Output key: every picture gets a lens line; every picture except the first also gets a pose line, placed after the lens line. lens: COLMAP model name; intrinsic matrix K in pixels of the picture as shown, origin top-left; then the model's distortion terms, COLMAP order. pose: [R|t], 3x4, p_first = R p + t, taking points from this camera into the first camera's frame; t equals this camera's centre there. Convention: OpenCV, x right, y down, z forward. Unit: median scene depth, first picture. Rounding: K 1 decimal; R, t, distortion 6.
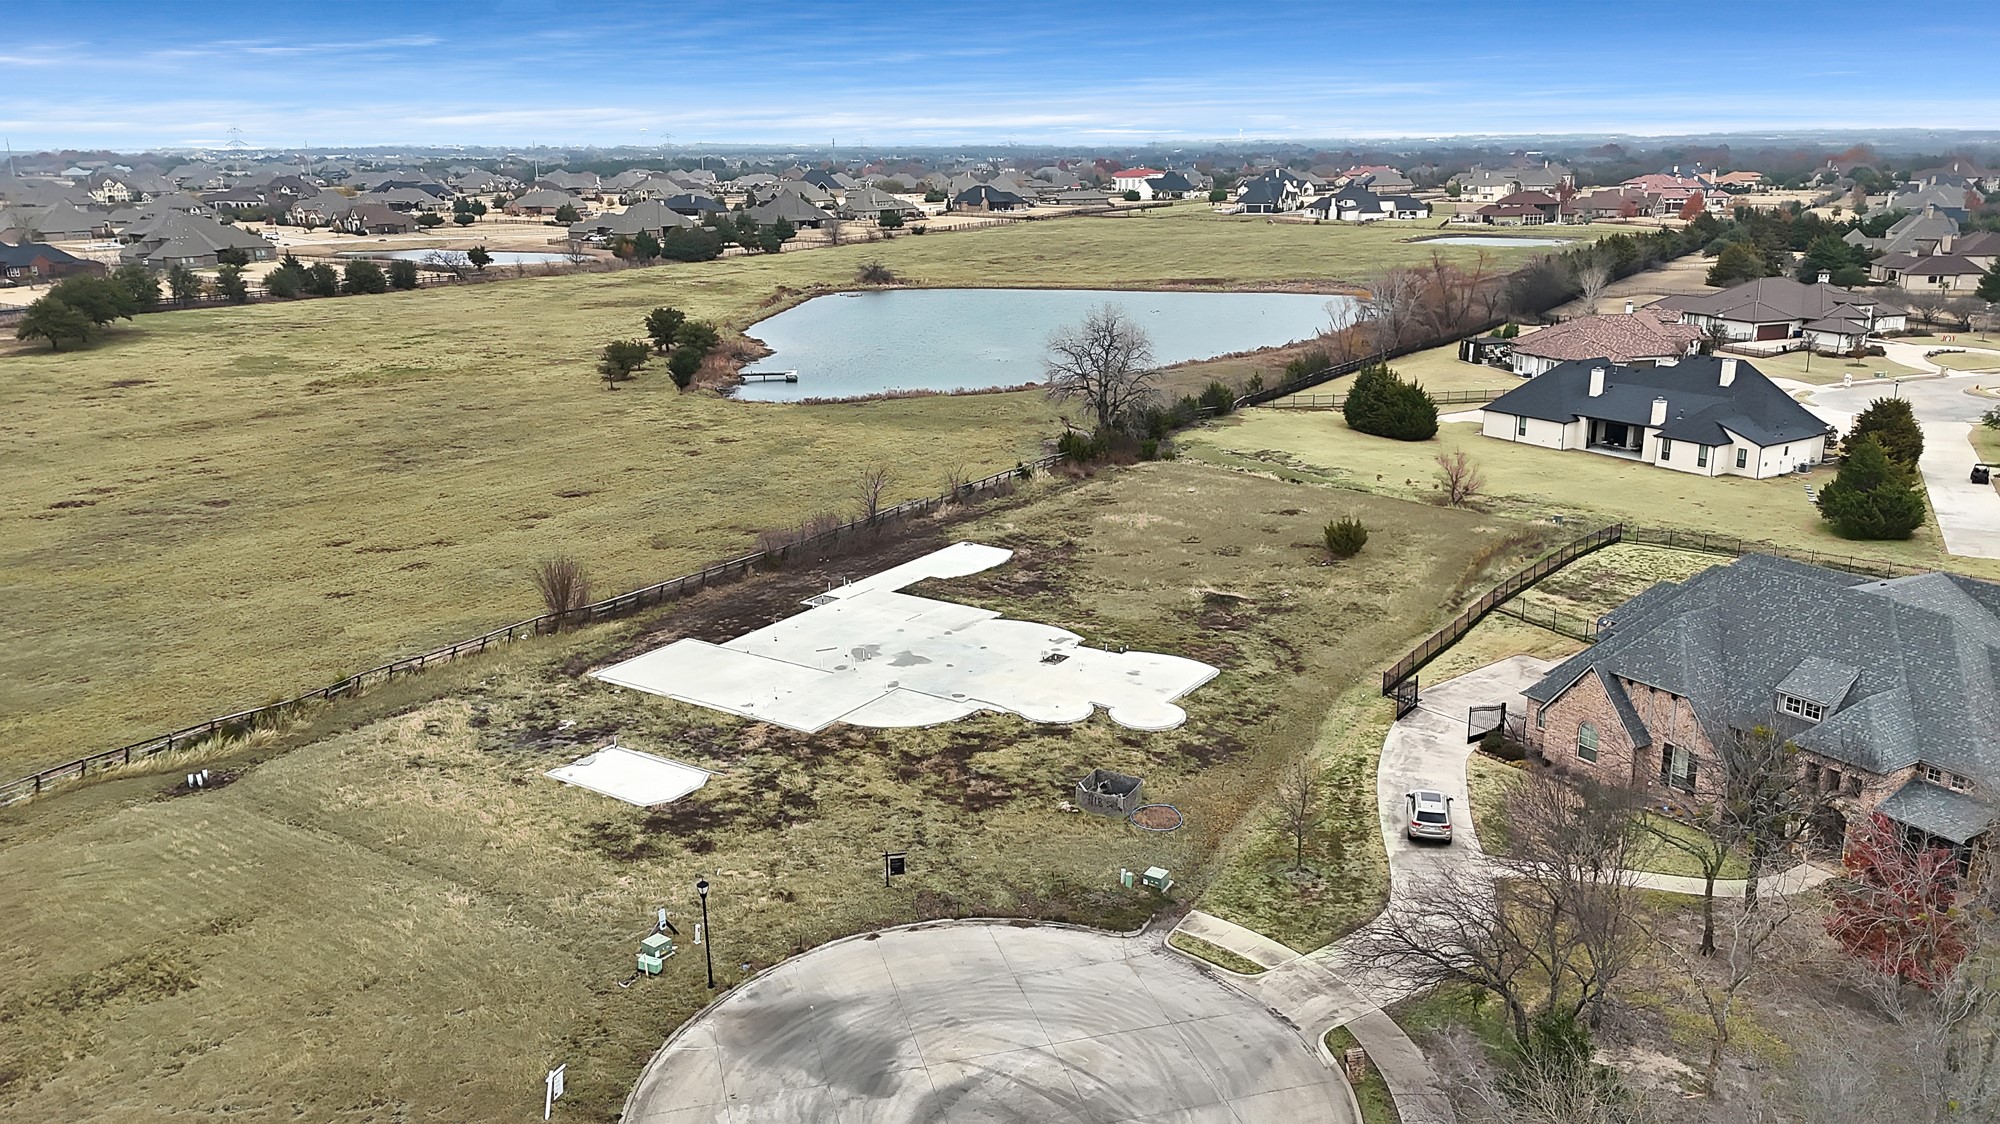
lens RADIAL K [[1538.7, 0, 1000.0], [0, 1538.7, 562.0], [0, 0, 1]] dist [0.093244, -0.131403]
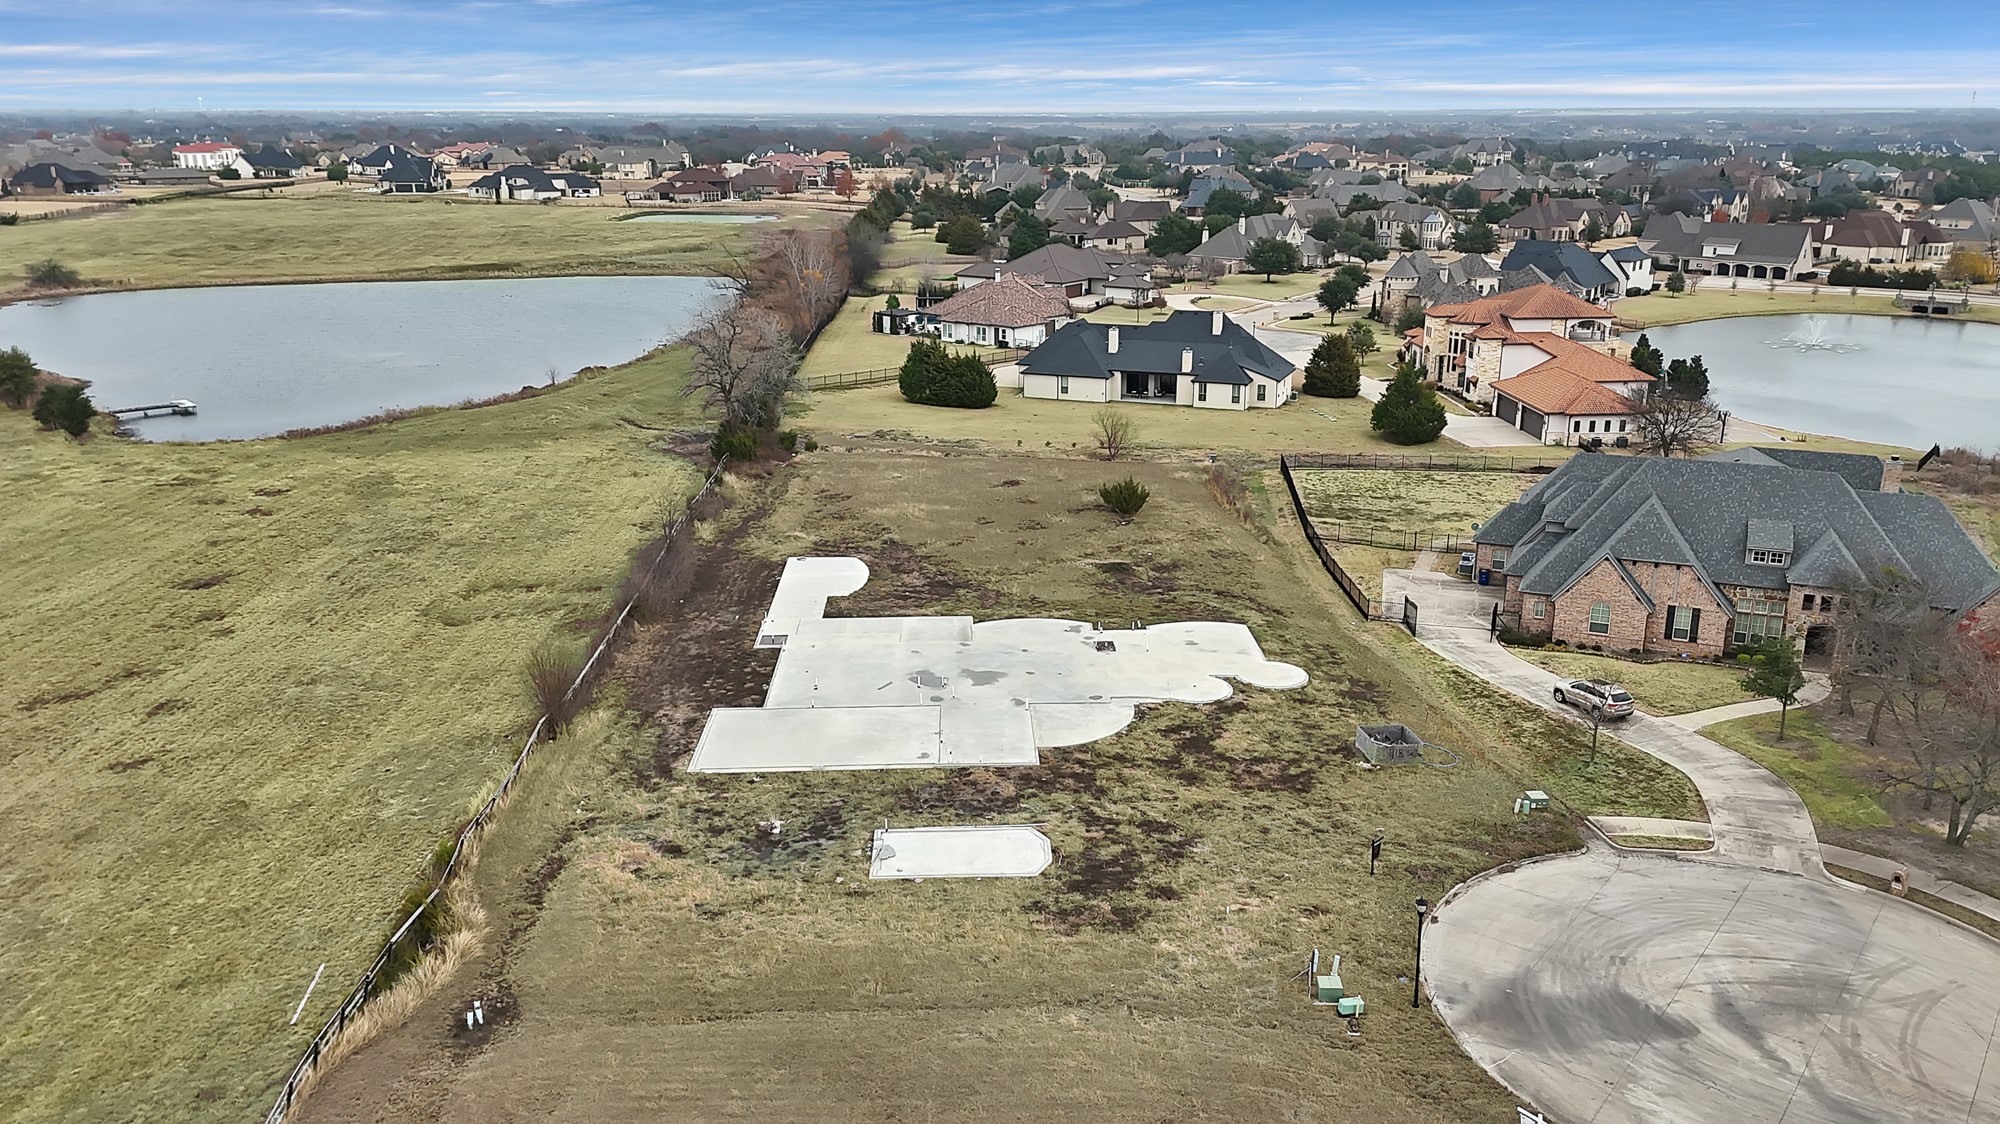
lens RADIAL K [[1492.1, 0, 996.9], [0, 1492.1, 609.5], [0, 0, 1]] dist [0.082929, -0.080149]
pose [[0.806816, -0.178307, 0.563253, -0.348789], [0.149363, 0.983960, 0.097539, -0.041107], [-0.571610, 0.005433, 0.820507, 0.144464]]
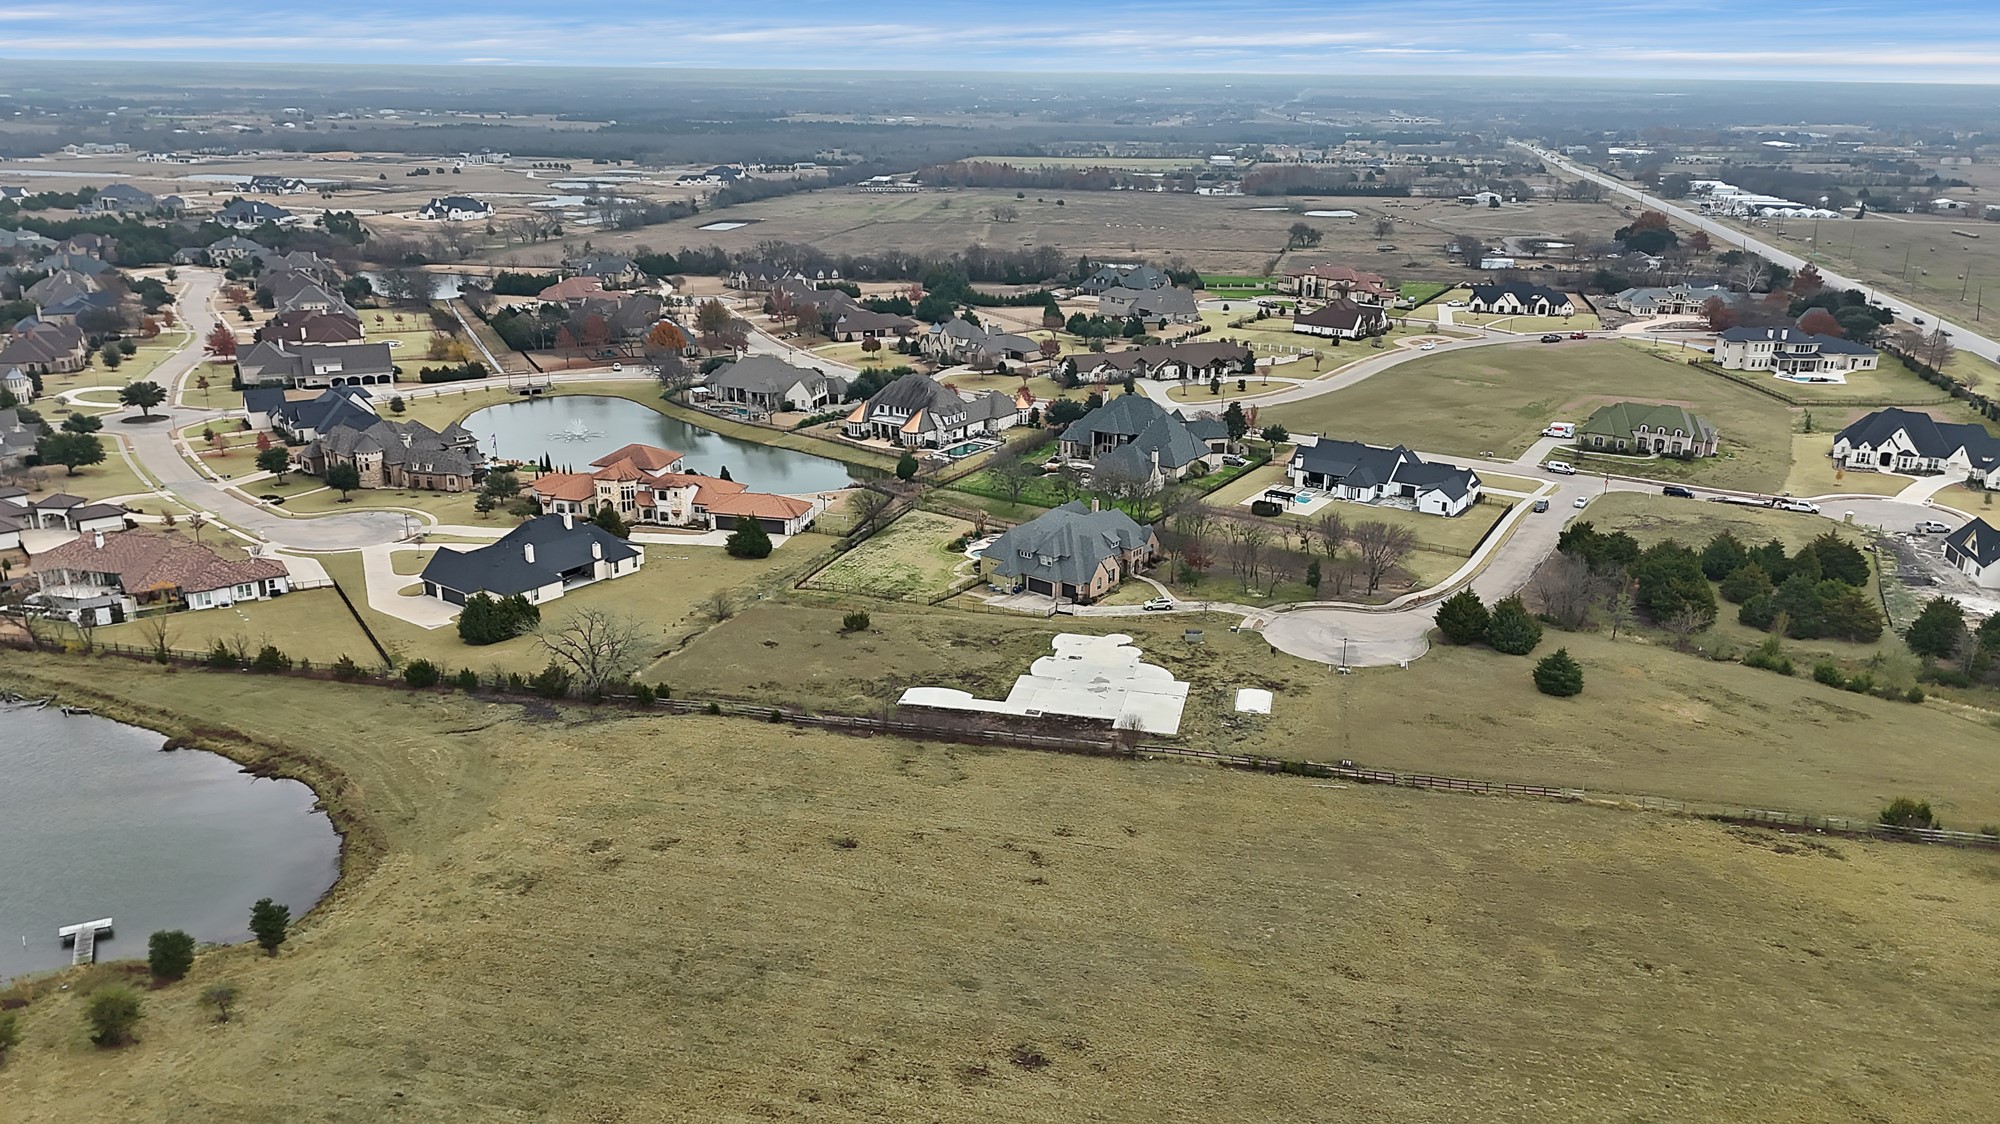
lens RADIAL K [[1525.2, 0, 1037.6], [0, 1525.2, 596.9], [0, 0, 1]] dist [0.100166, -0.138828]
pose [[-0.385412, -0.299457, 0.872802, -1.188330], [0.232526, 0.883833, 0.405921, -0.592773], [-0.892966, 0.359396, -0.271009, 0.991959]]
